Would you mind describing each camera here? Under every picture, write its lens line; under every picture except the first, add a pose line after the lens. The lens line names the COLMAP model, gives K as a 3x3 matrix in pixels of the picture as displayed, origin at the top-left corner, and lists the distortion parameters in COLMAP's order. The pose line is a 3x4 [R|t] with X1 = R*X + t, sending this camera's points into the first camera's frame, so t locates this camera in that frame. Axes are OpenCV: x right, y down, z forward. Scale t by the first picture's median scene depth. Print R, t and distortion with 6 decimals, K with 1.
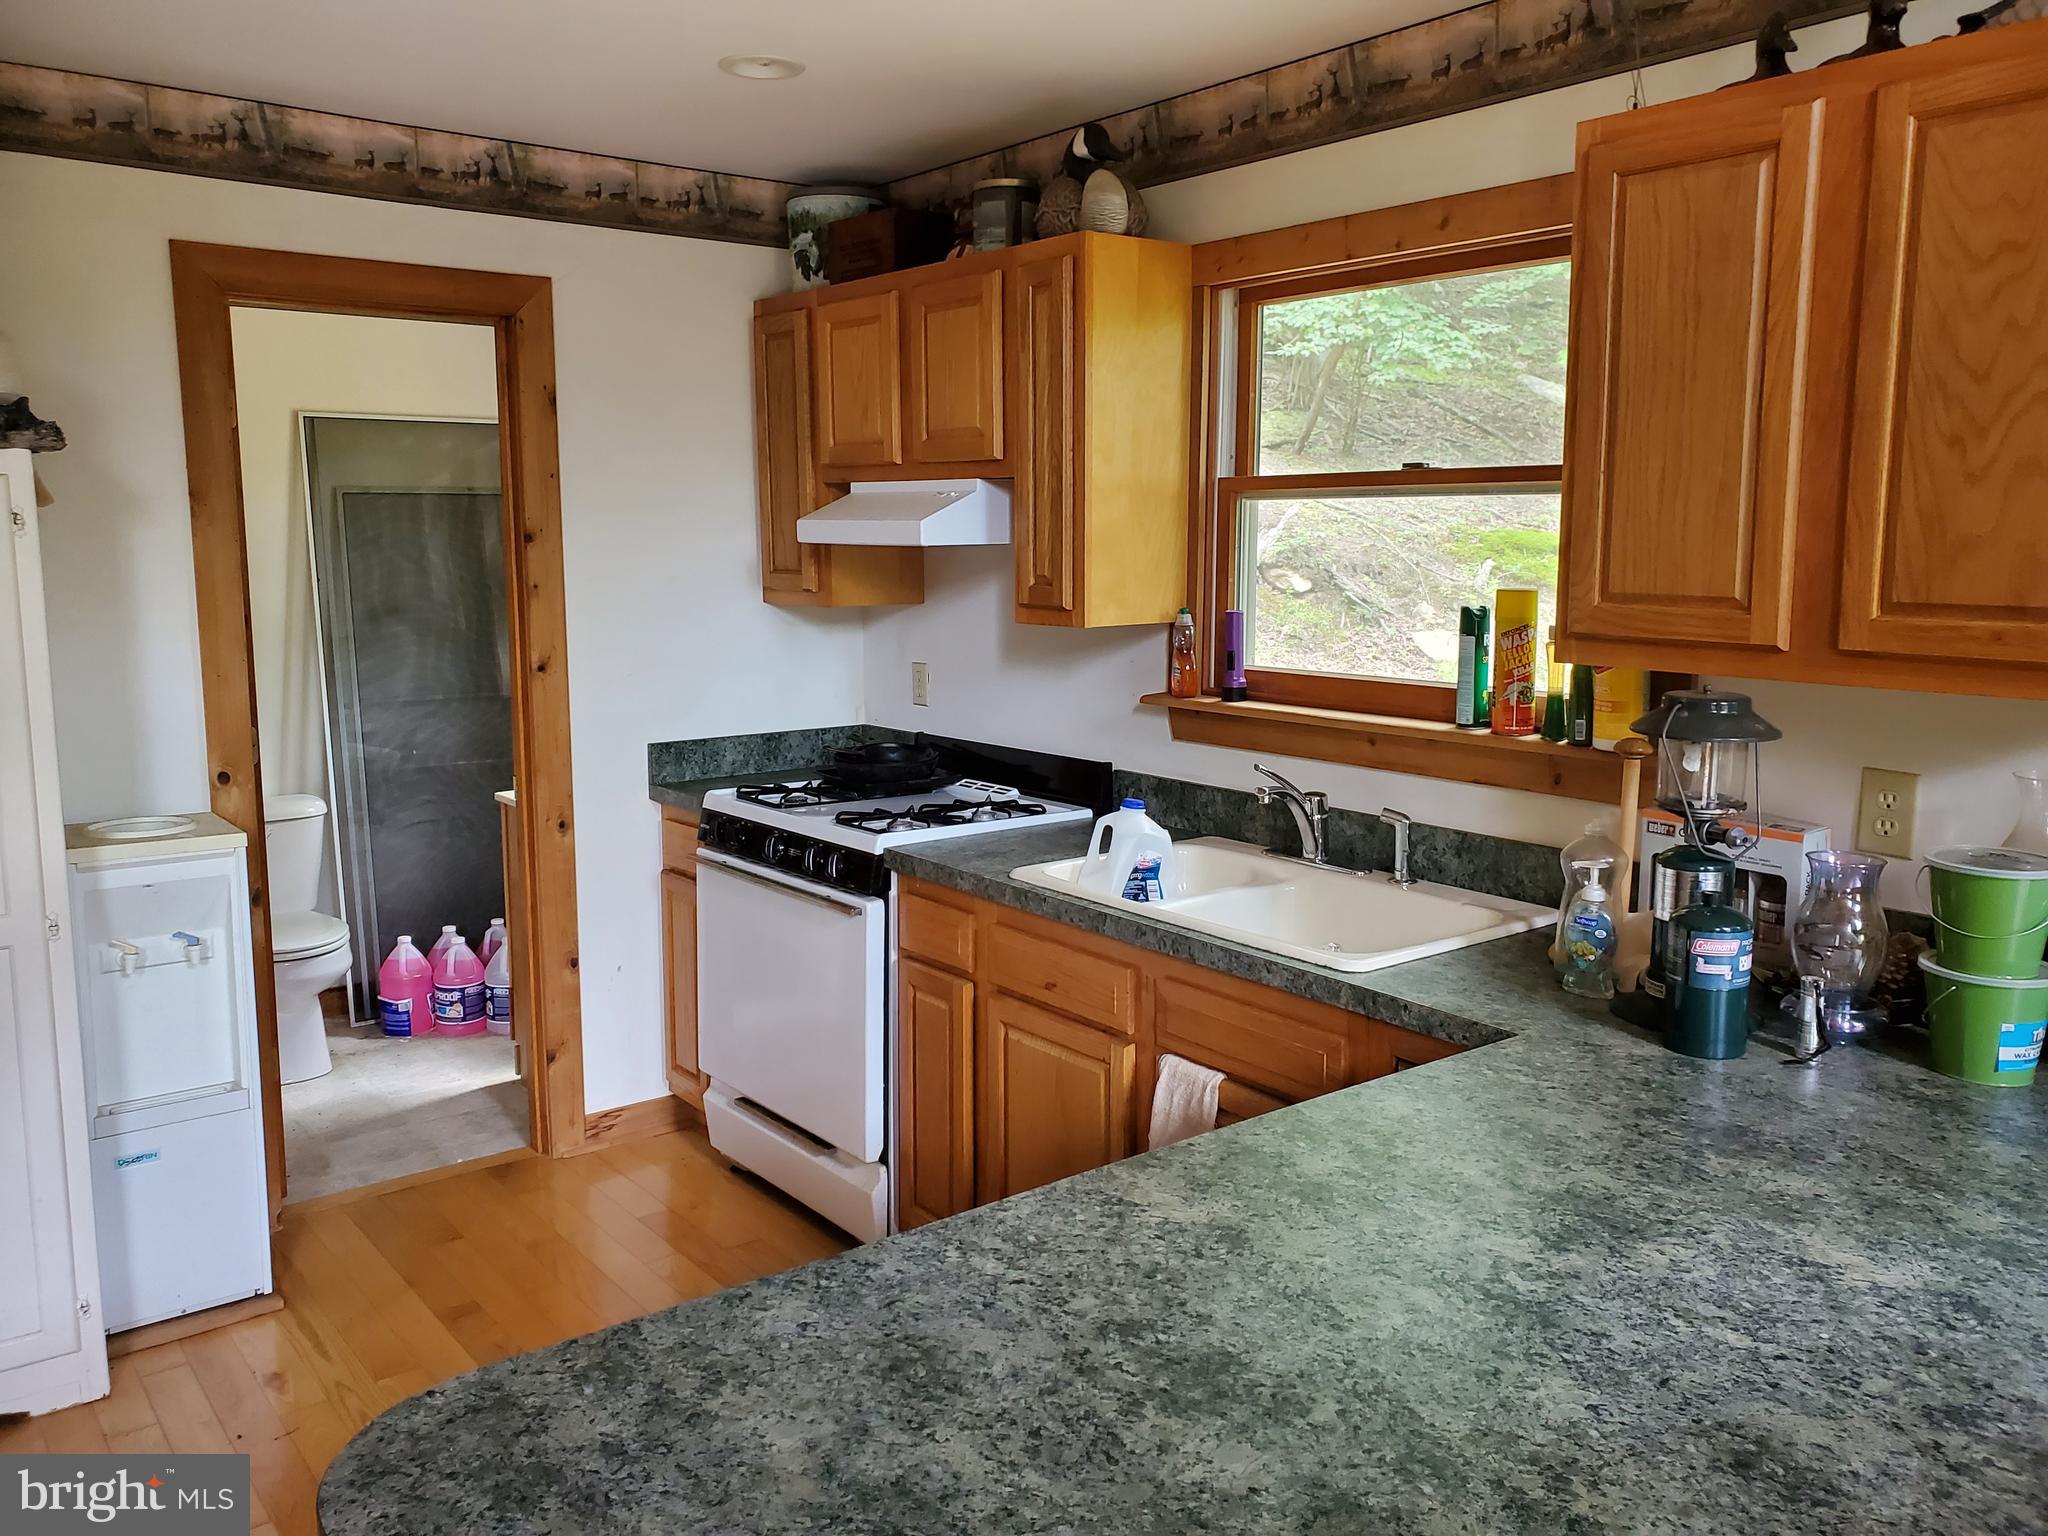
lens RADIAL K [[1578.4, 0, 1014.2], [0, 1578.4, 750.3], [0, 0, 1]] dist [0.063144, -0.087379]
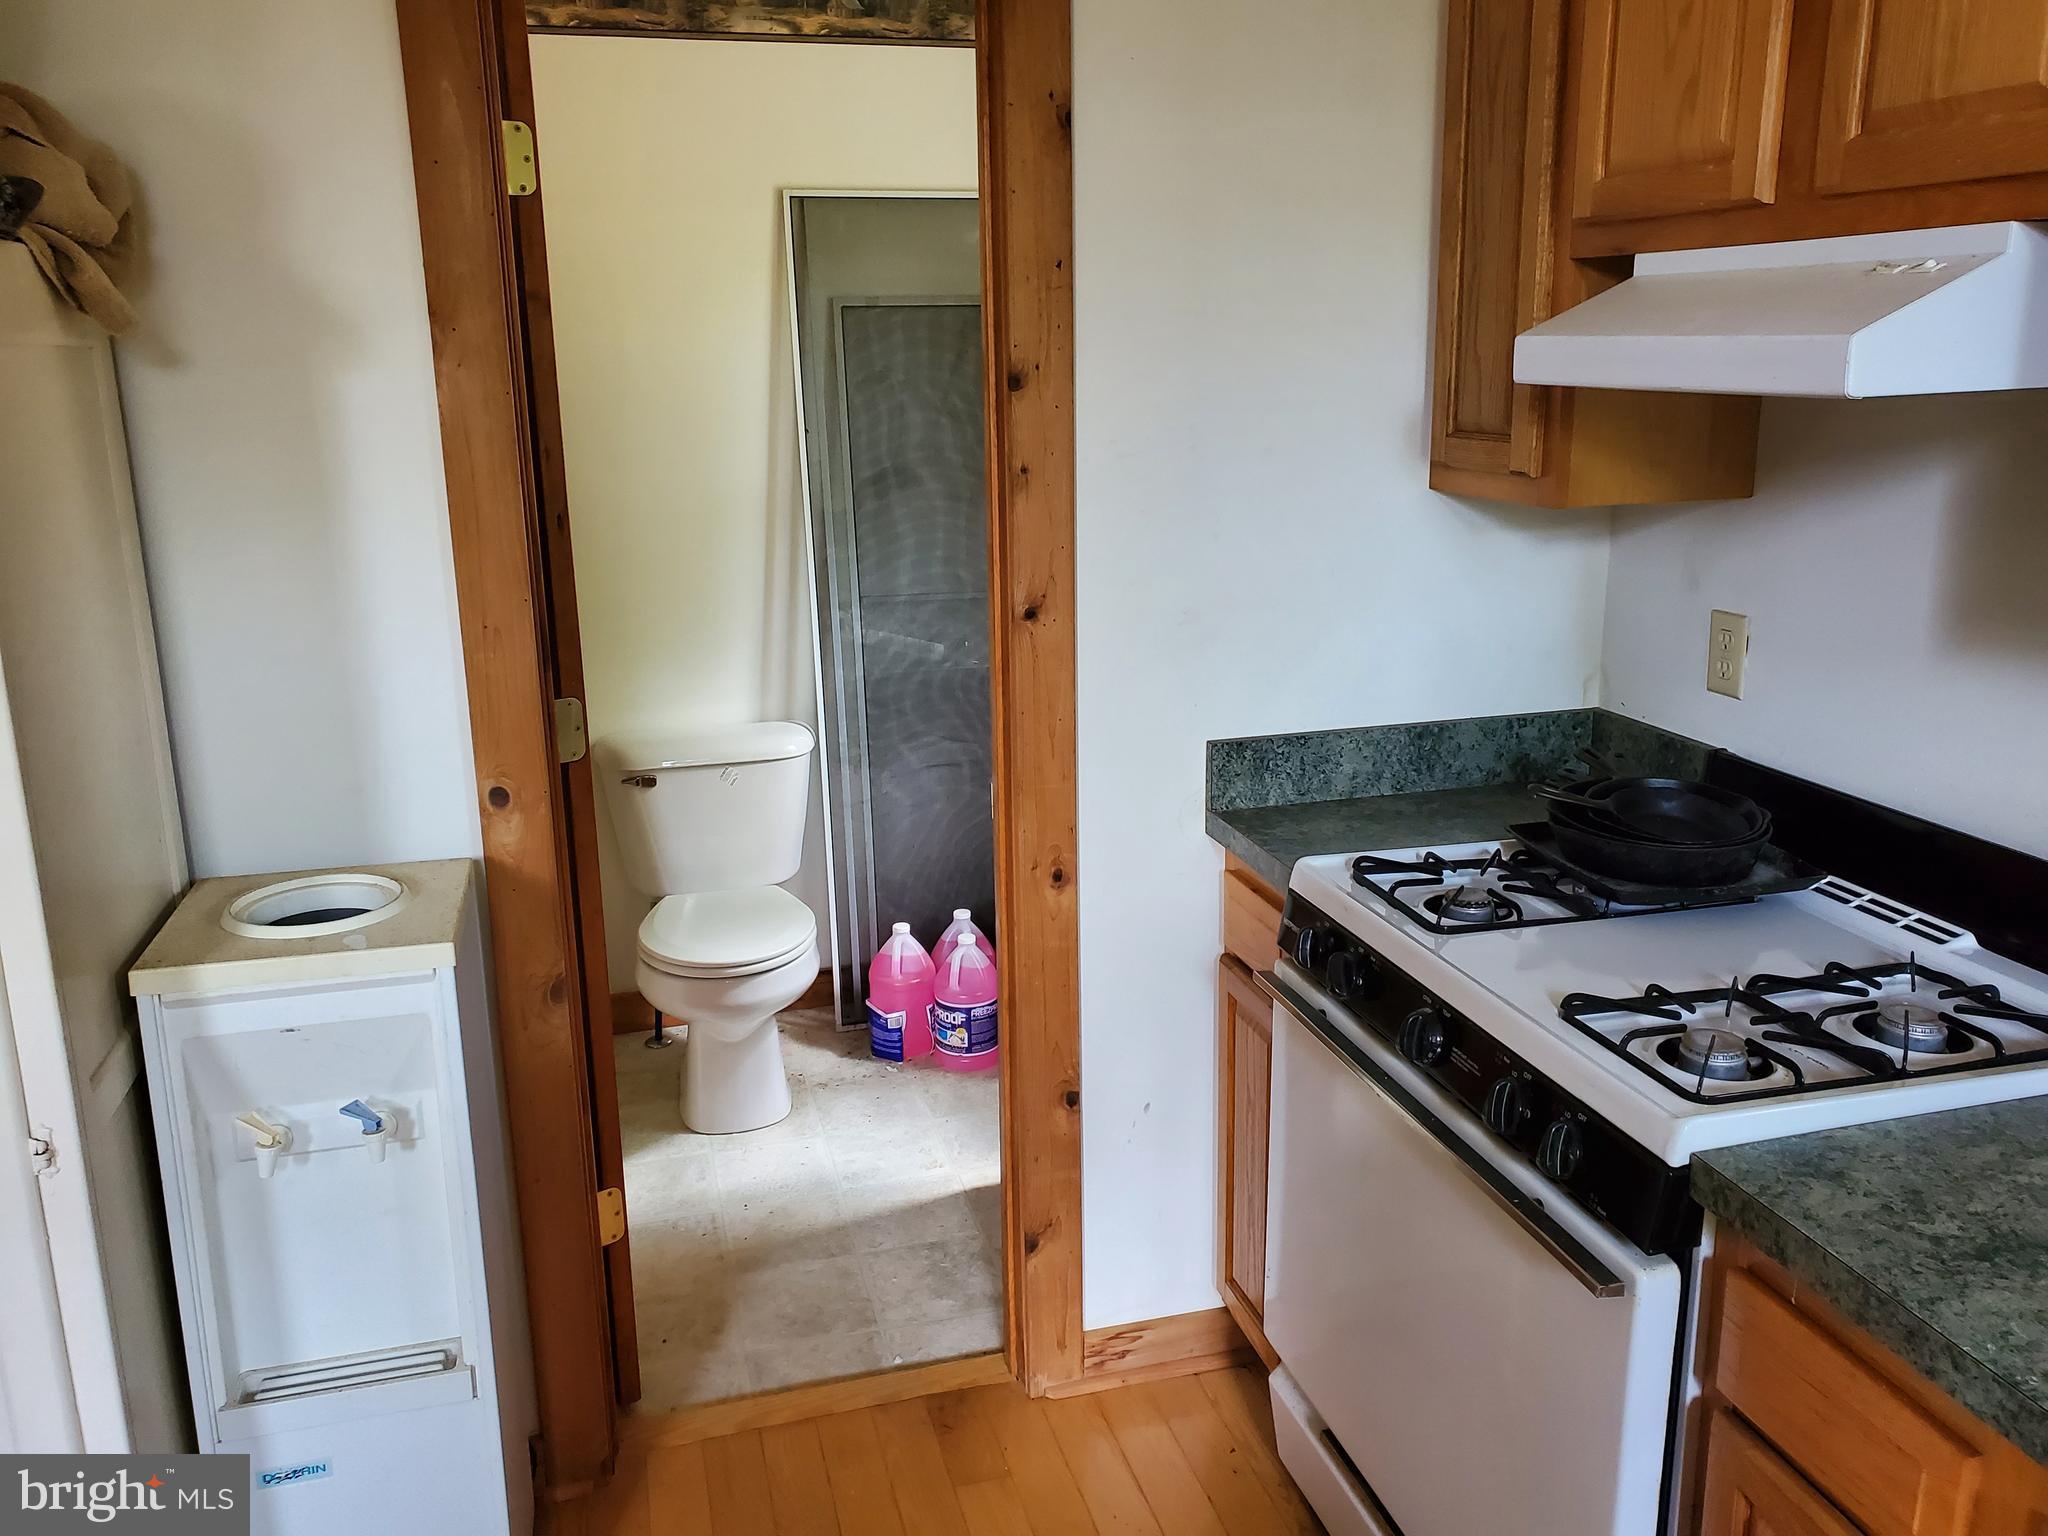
lens RADIAL K [[1577.5, 0, 1035.6], [0, 1577.5, 749.6], [0, 0, 1]] dist [0.102604, -0.195273]
pose [[0.925261, 0.080336, -0.370726, -0.081219], [-0.037490, 0.991899, 0.121374, -0.073432], [0.377473, -0.098405, 0.920777, 0.478021]]
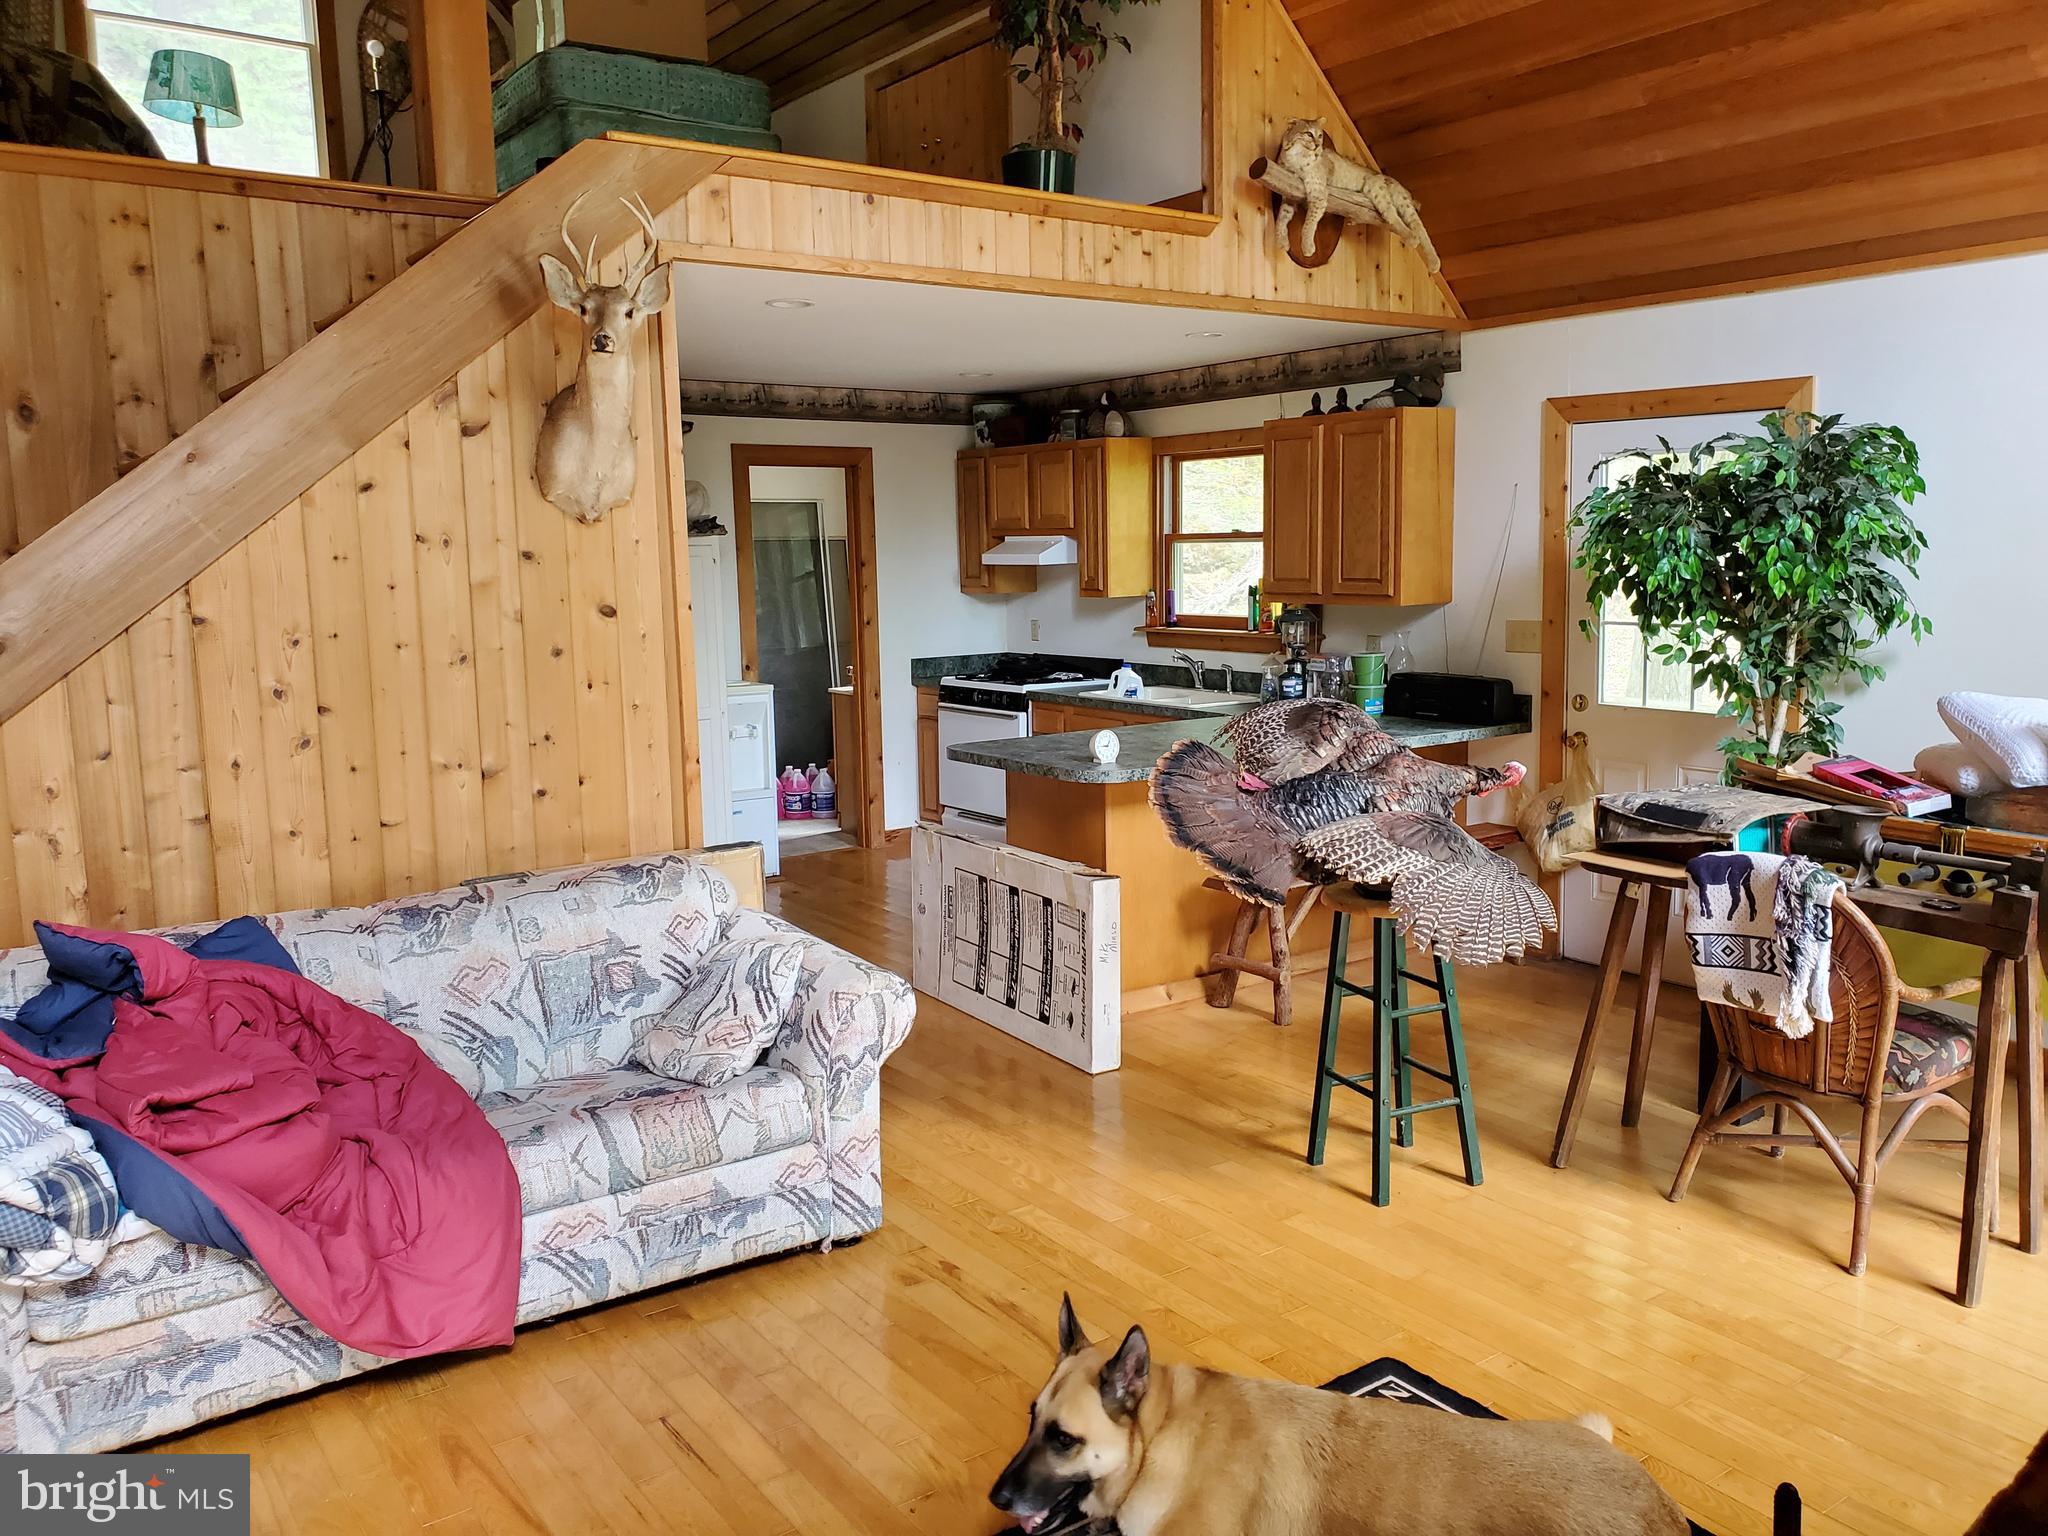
lens RADIAL K [[1552.2, 0, 1024.0], [0, 1552.2, 768.0], [0, 0, 1]] dist [0.086138, -0.181446]
pose [[0.999016, -0.012566, -0.042541, 0.011310], [0.012876, 0.999892, 0.007038, 0.140706], [0.042448, -0.007579, 0.999070, -1.183189]]
